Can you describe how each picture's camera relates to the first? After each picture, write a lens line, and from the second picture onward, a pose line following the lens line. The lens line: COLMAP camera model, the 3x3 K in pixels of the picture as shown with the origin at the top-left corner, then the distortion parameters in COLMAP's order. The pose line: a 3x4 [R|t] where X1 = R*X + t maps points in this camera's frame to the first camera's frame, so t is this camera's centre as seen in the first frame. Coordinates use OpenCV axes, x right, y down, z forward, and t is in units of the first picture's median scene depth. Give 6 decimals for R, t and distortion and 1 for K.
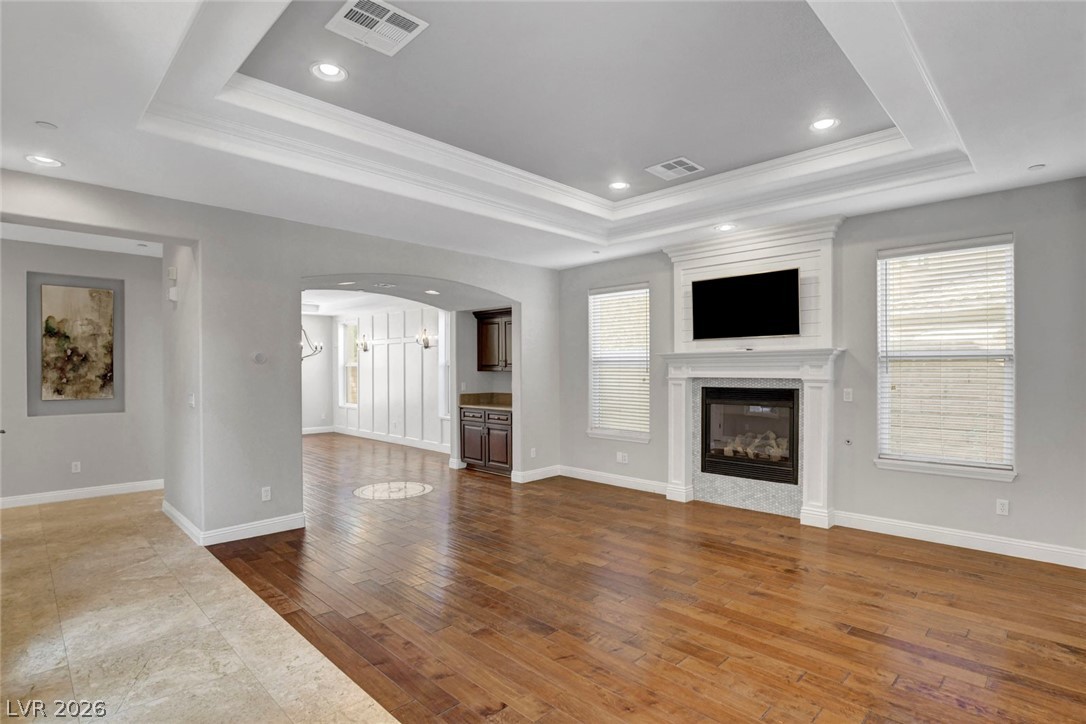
lens RADIAL K [[534.1, 0, 543.0], [0, 534.1, 362.0], [0, 0, 1]] dist [-0.023375, 0.000210]
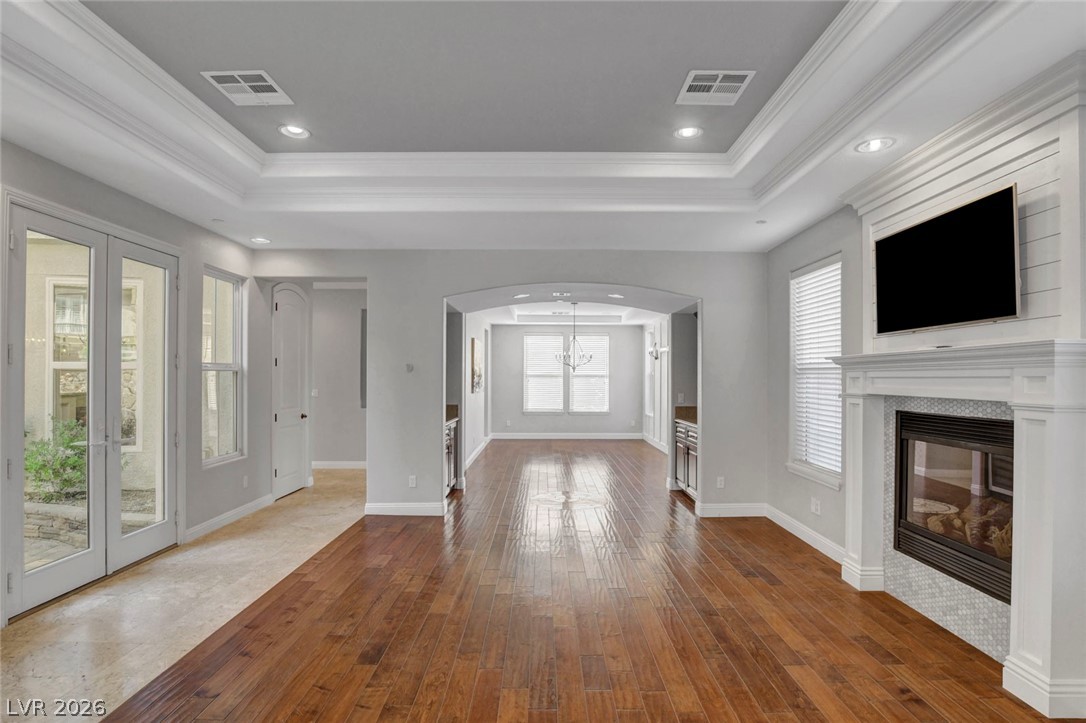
lens RADIAL K [[543.3, 0, 545.7], [0, 543.3, 368.7], [0, 0, 1]] dist [-0.024096, 0.000504]
pose [[0.706942, -0.005480, -0.707250, 0.516674], [0.004125, 0.999985, -0.003625, -0.000747], [0.707259, -0.000355, 0.706954, 0.318293]]
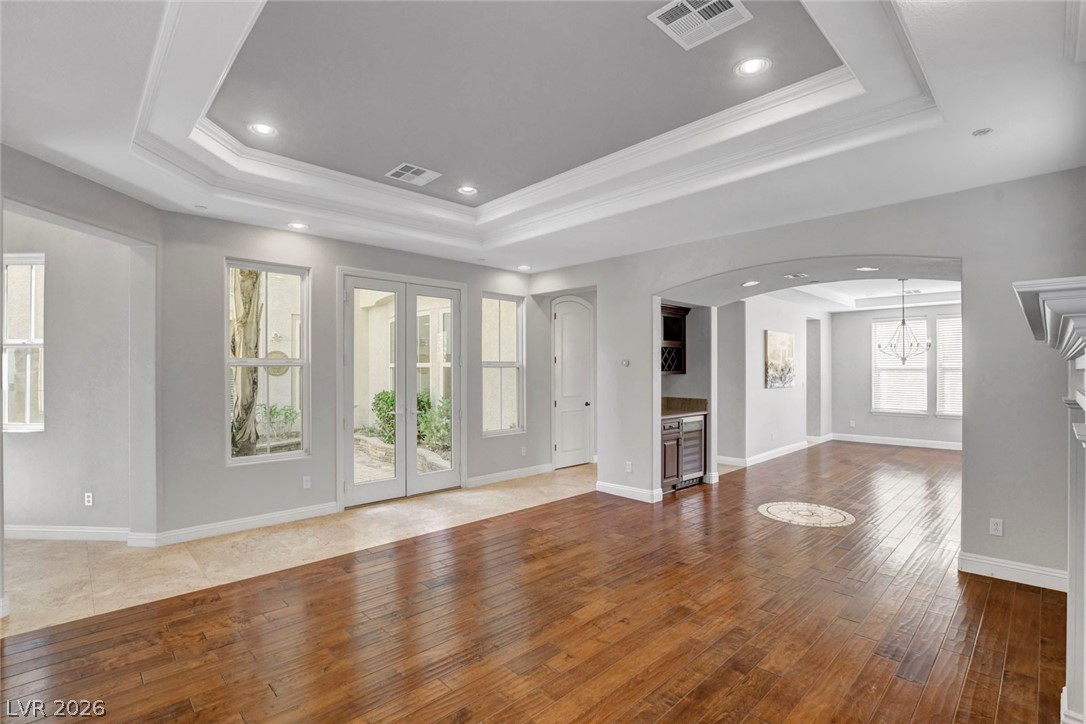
lens RADIAL K [[510.0, 0, 537.3], [0, 510.0, 367.3], [0, 0, 1]] dist [-0.035328, 0.000091]
pose [[-0.026975, -0.002036, -0.999634, 0.684427], [0.014139, 0.999897, -0.002418, 0.001513], [0.999536, -0.014199, -0.026944, 0.742680]]
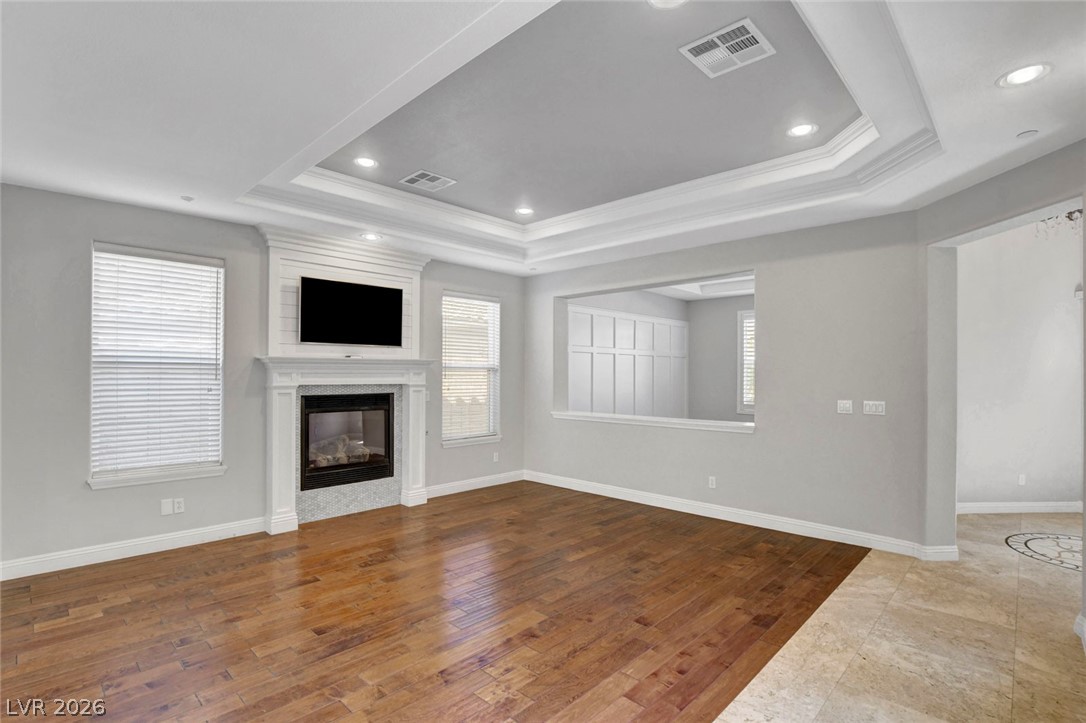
lens RADIAL K [[528.6, 0, 543.0], [0, 528.6, 361.5], [0, 0, 1]] dist [-0.030163, 0.000249]
pose [[-0.023838, 0.027602, 0.999335, -0.677007], [-0.015803, 0.999483, -0.027983, 0.008980], [-0.999591, -0.016460, -0.023389, 0.705900]]
